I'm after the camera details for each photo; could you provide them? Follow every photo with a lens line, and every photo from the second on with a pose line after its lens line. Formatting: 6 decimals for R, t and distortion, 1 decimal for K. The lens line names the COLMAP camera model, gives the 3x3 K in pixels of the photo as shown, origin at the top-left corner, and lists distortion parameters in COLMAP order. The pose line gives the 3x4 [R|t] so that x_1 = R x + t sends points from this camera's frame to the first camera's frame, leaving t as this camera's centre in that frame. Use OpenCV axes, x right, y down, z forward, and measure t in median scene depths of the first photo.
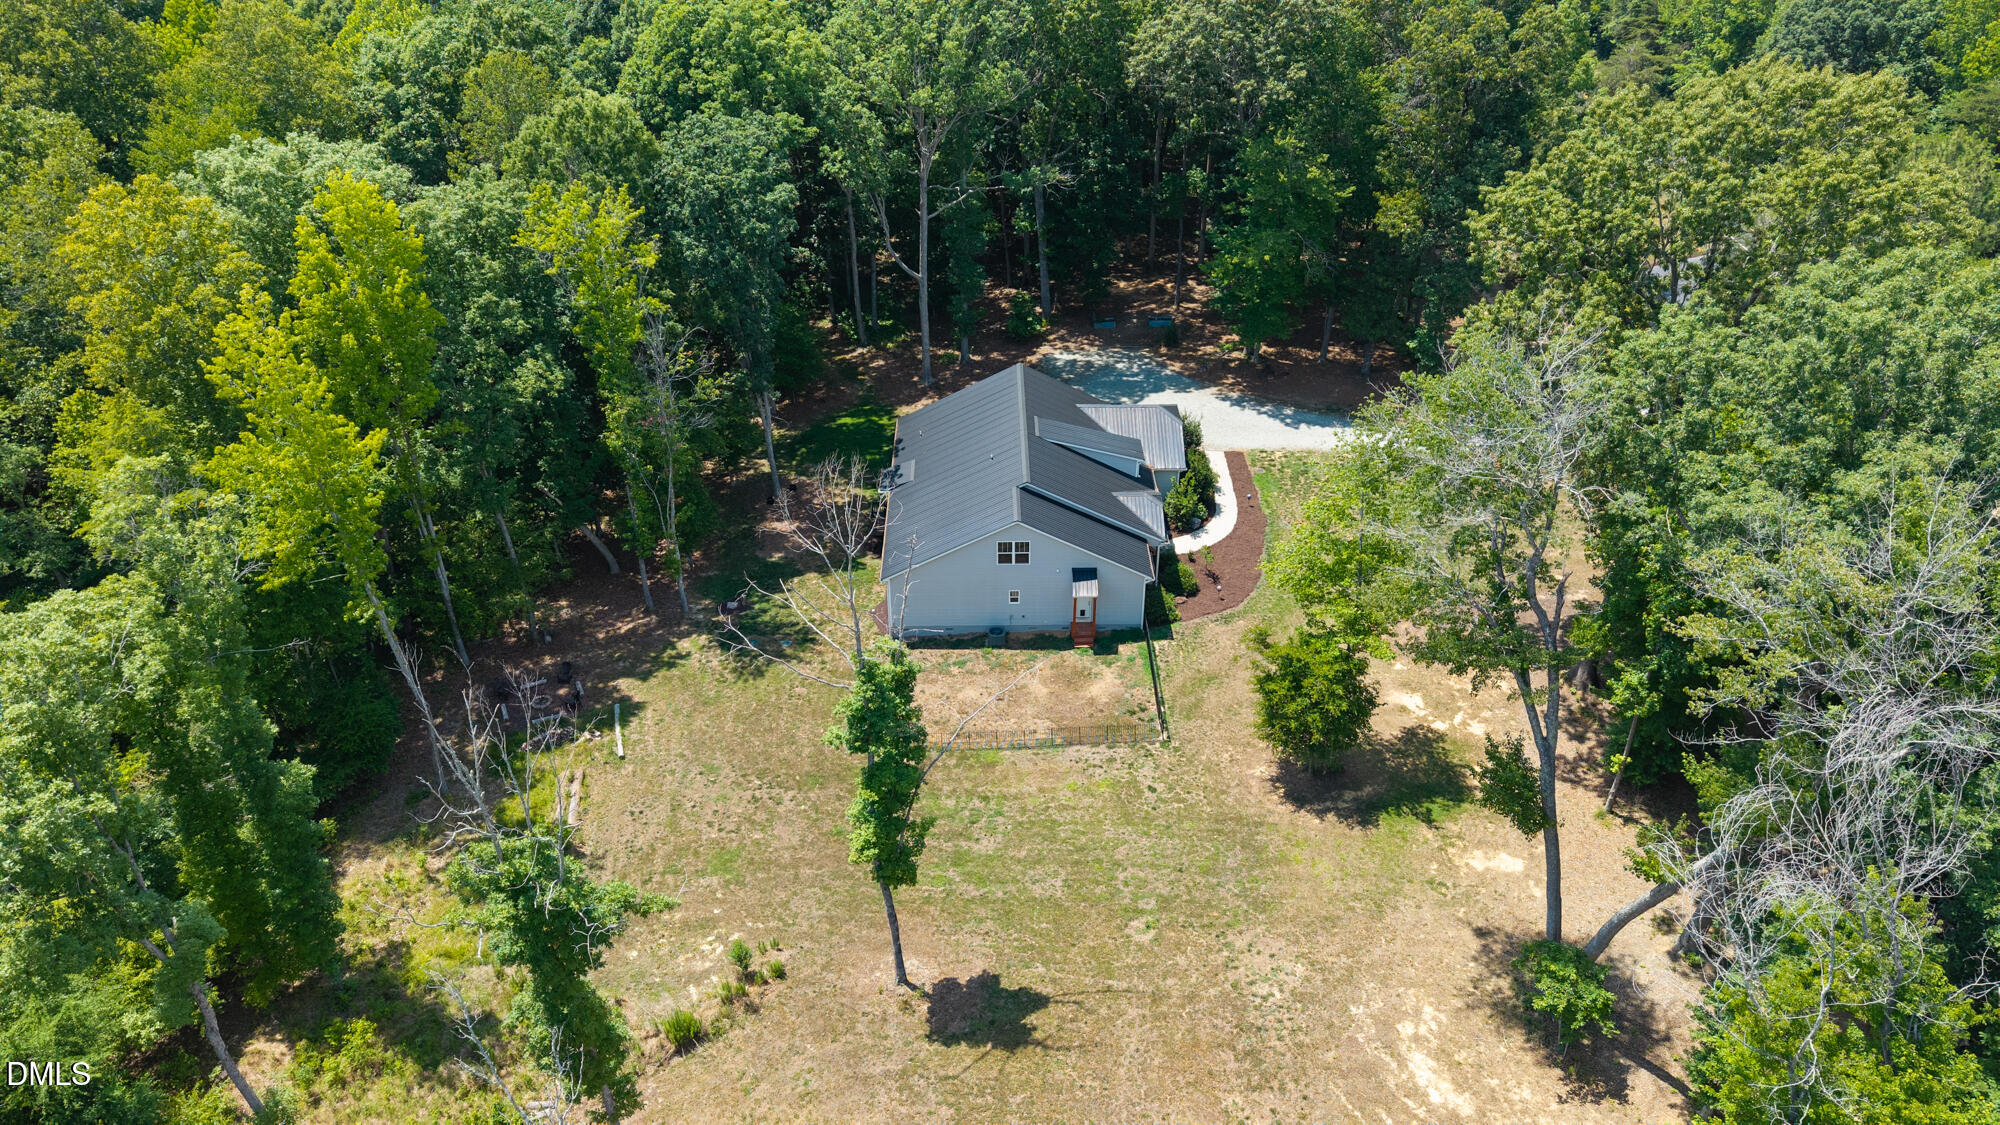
lens RADIAL K [[1341.6, 0, 1005.6], [0, 1341.6, 548.1], [0, 0, 1]] dist [0.023365, -0.029113]
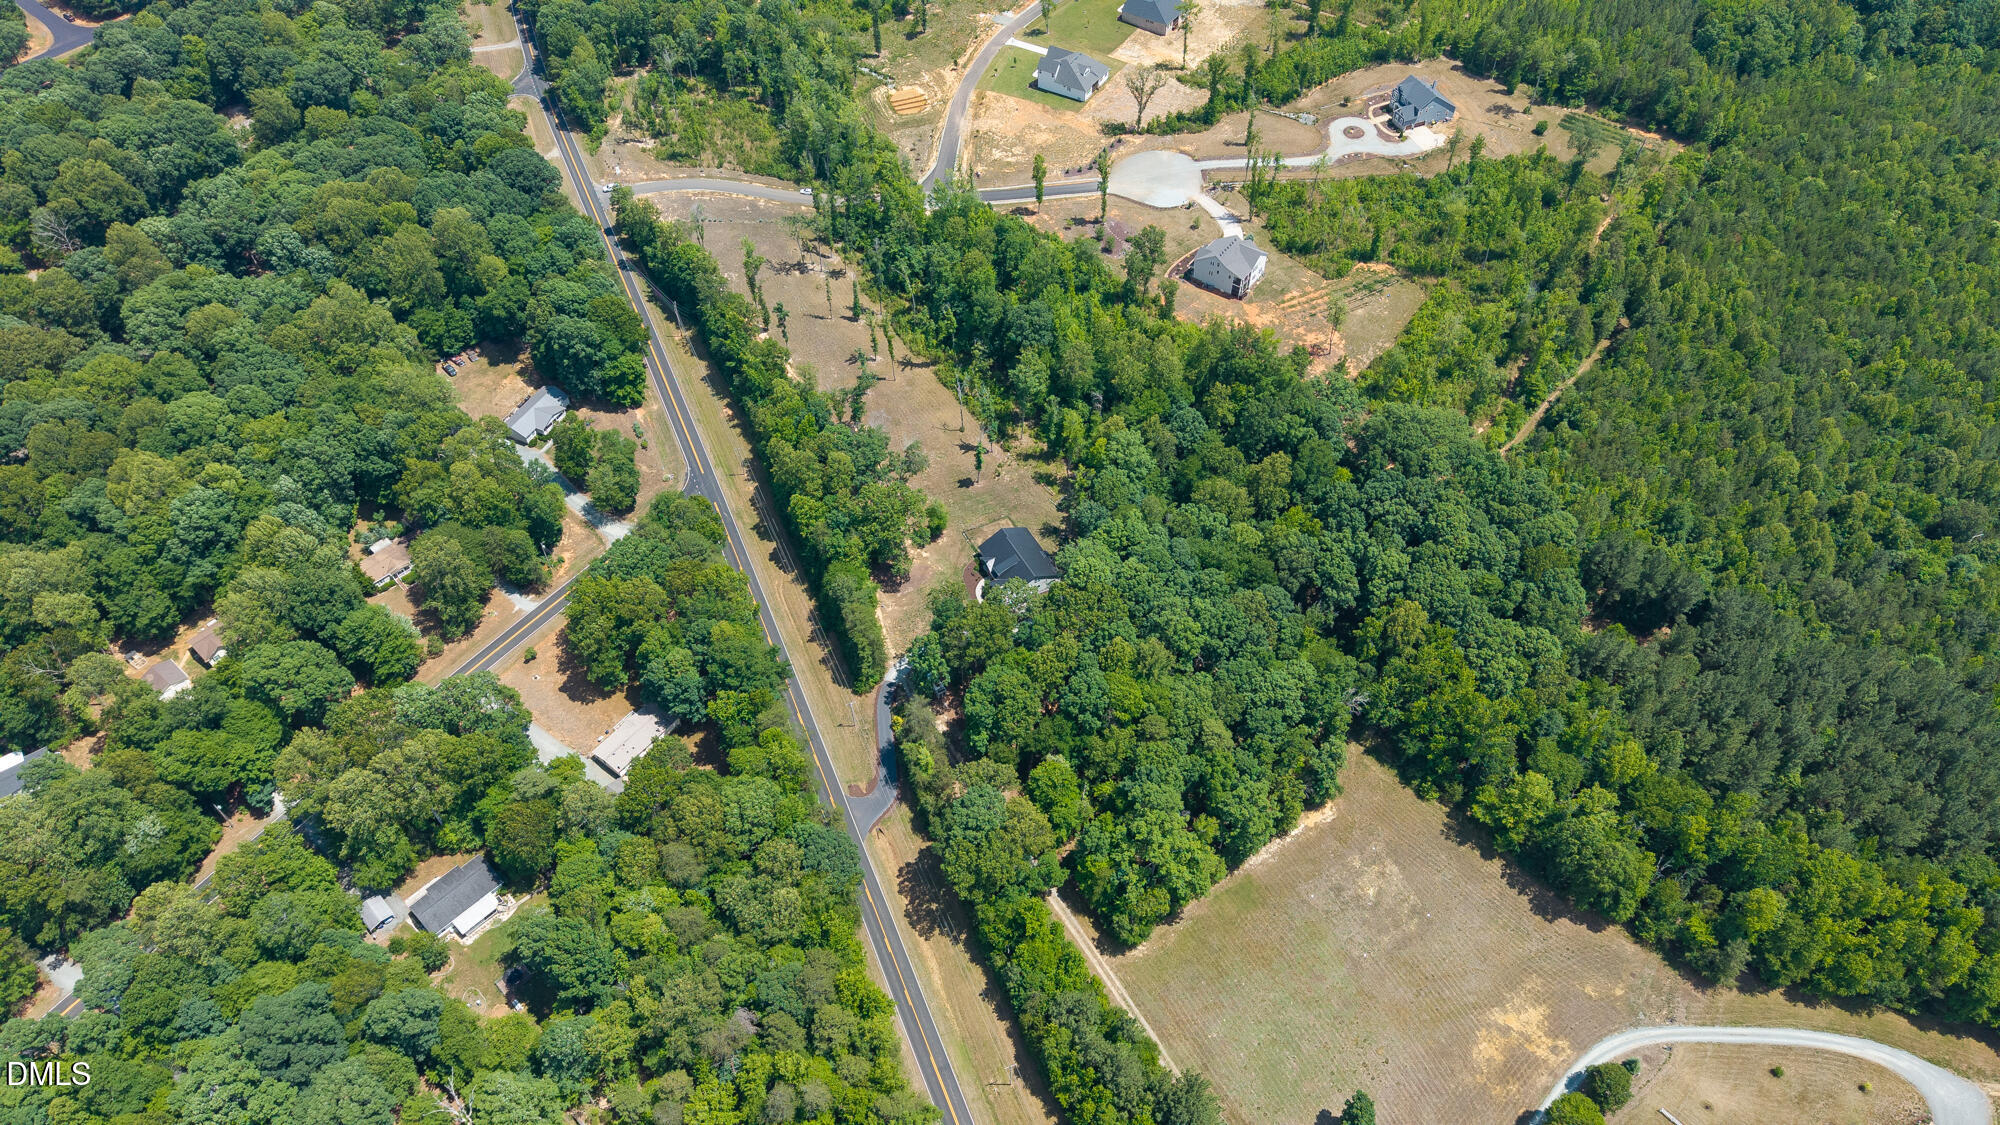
lens RADIAL K [[1341.6, 0, 997.4], [0, 1341.6, 558.4], [0, 0, 1]] dist [0.023365, -0.029113]
pose [[-0.887894, 0.352524, -0.295588, 1.373909], [-0.241666, 0.189323, 0.951711, -4.226474], [0.391462, 0.916452, -0.082906, 1.337722]]
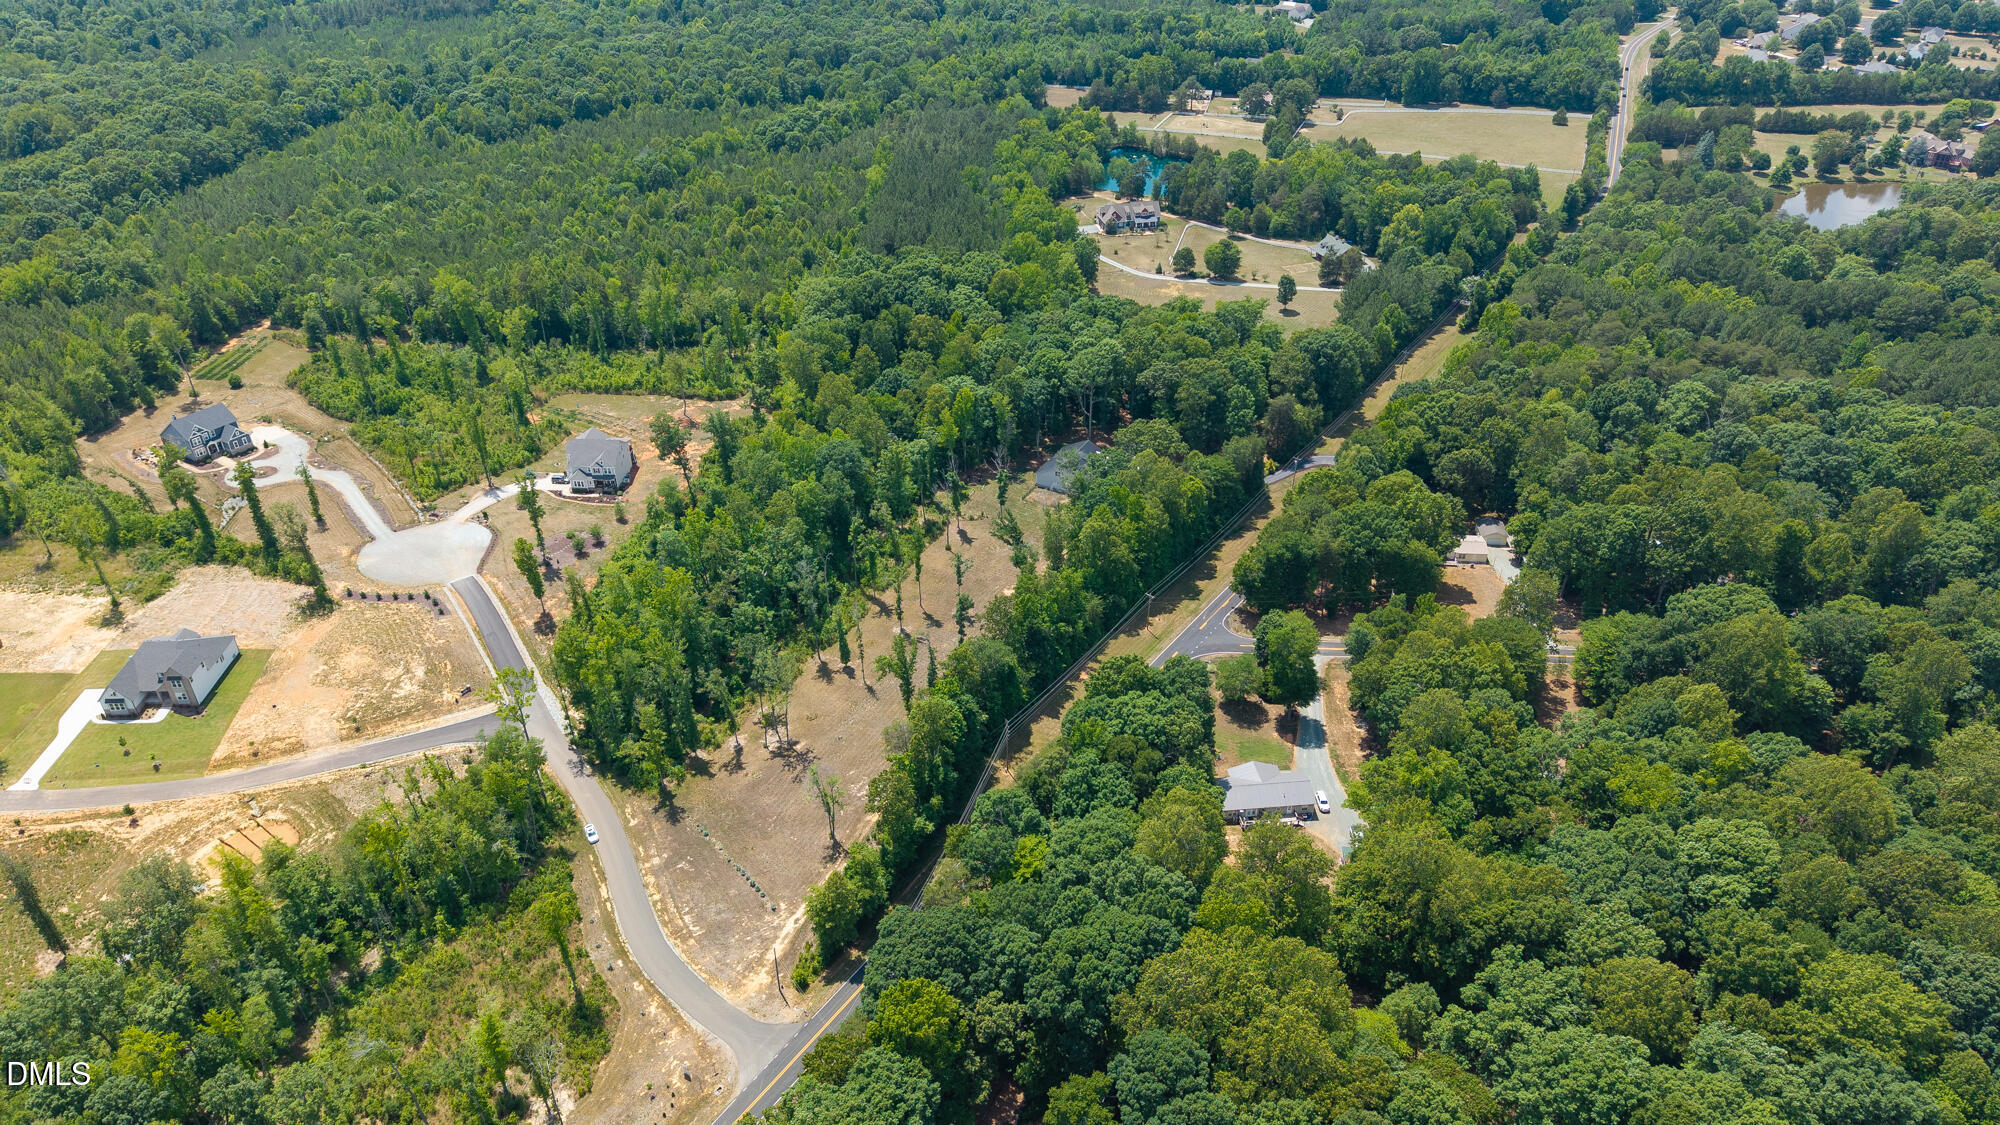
lens RADIAL K [[1341.6, 0, 998.0], [0, 1341.6, 556.5], [0, 0, 1]] dist [0.023365, -0.029113]
pose [[0.868219, 0.261988, -0.421378, 1.921657], [-0.261471, 0.963332, 0.060200, 0.055446], [0.421698, 0.057911, 0.904885, -3.519807]]
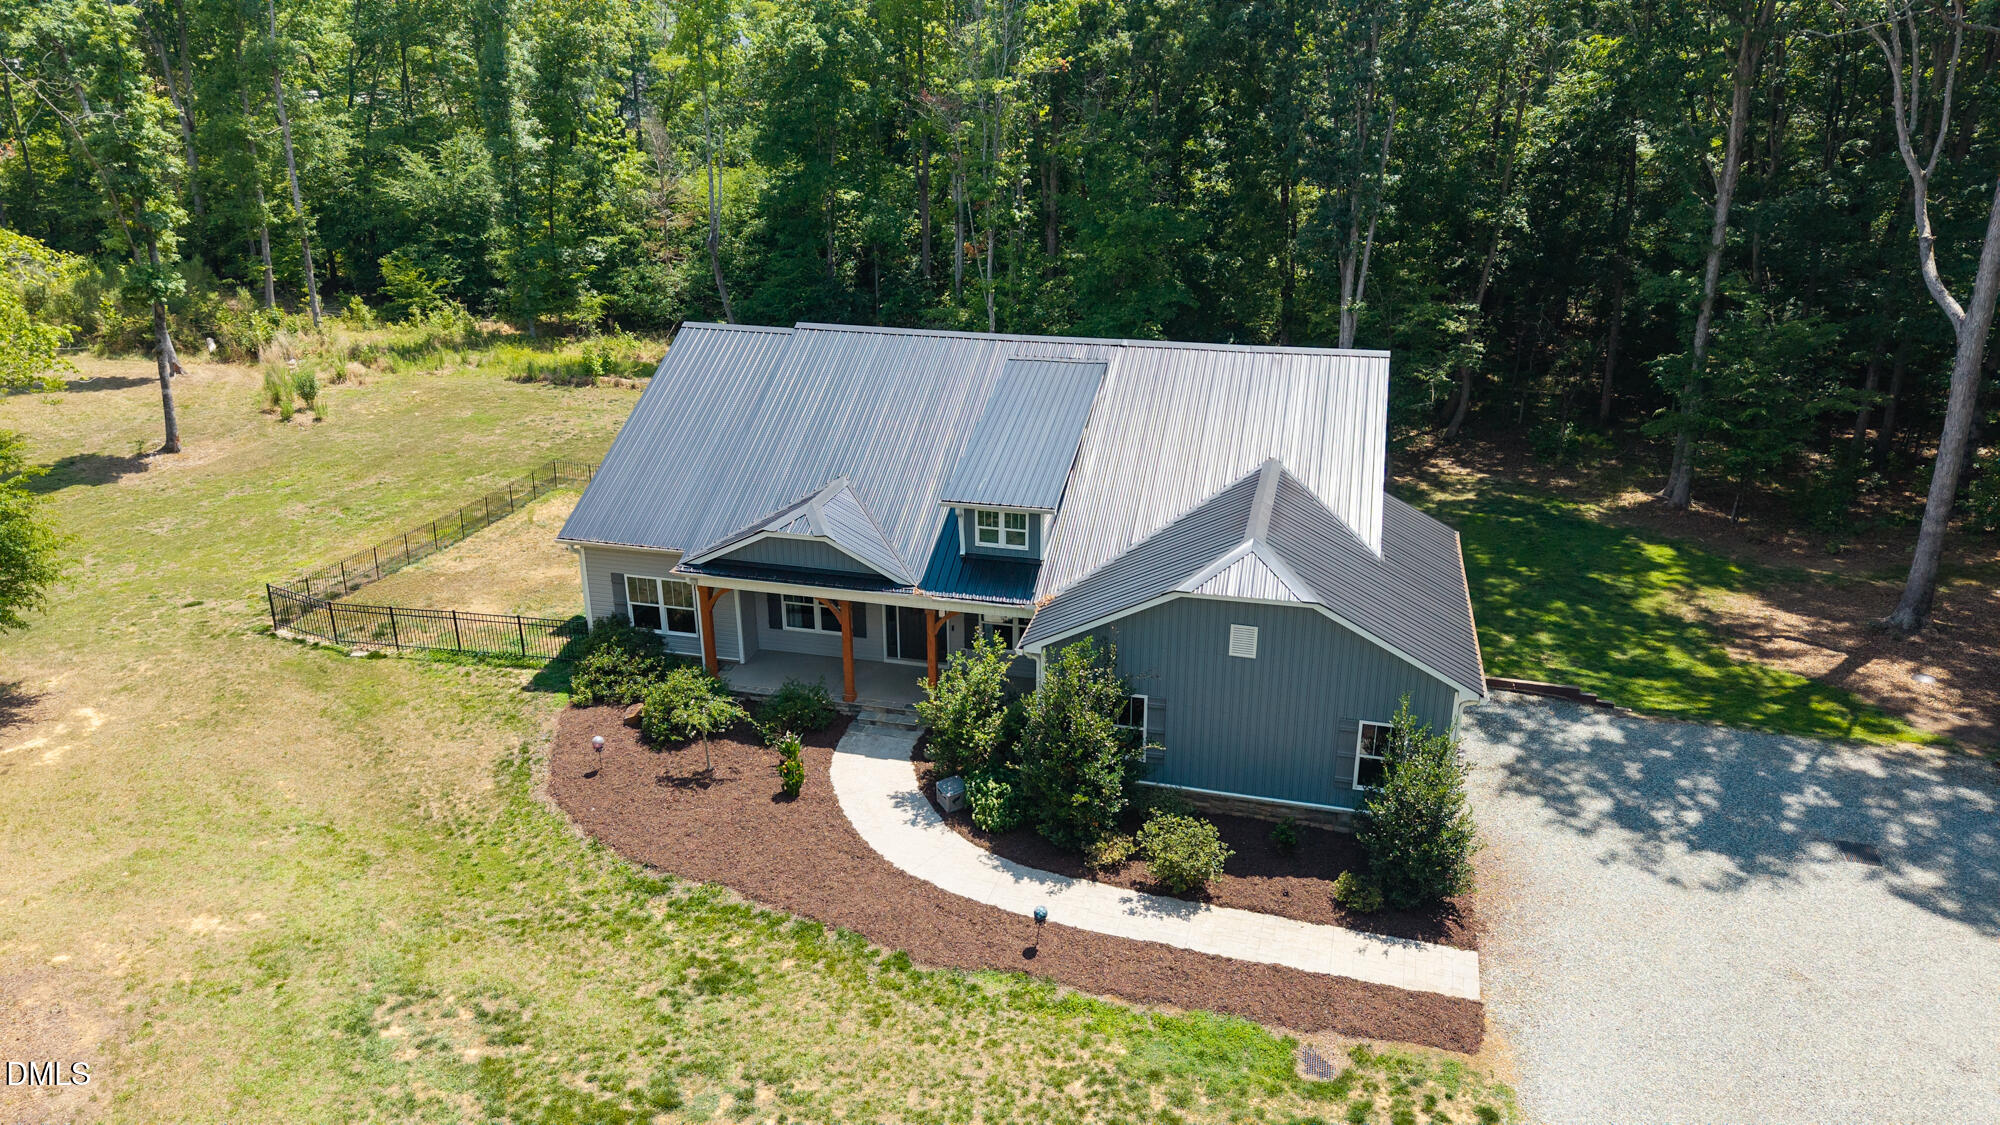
lens RADIAL K [[1341.6, 0, 1013.2], [0, 1341.6, 567.4], [0, 0, 1]] dist [0.023365, -0.029113]
pose [[-0.249366, 0.363353, -0.897659, 0.431255], [-0.520948, 0.731063, 0.440636, -0.222304], [0.816351, 0.577513, 0.006986, 1.022421]]
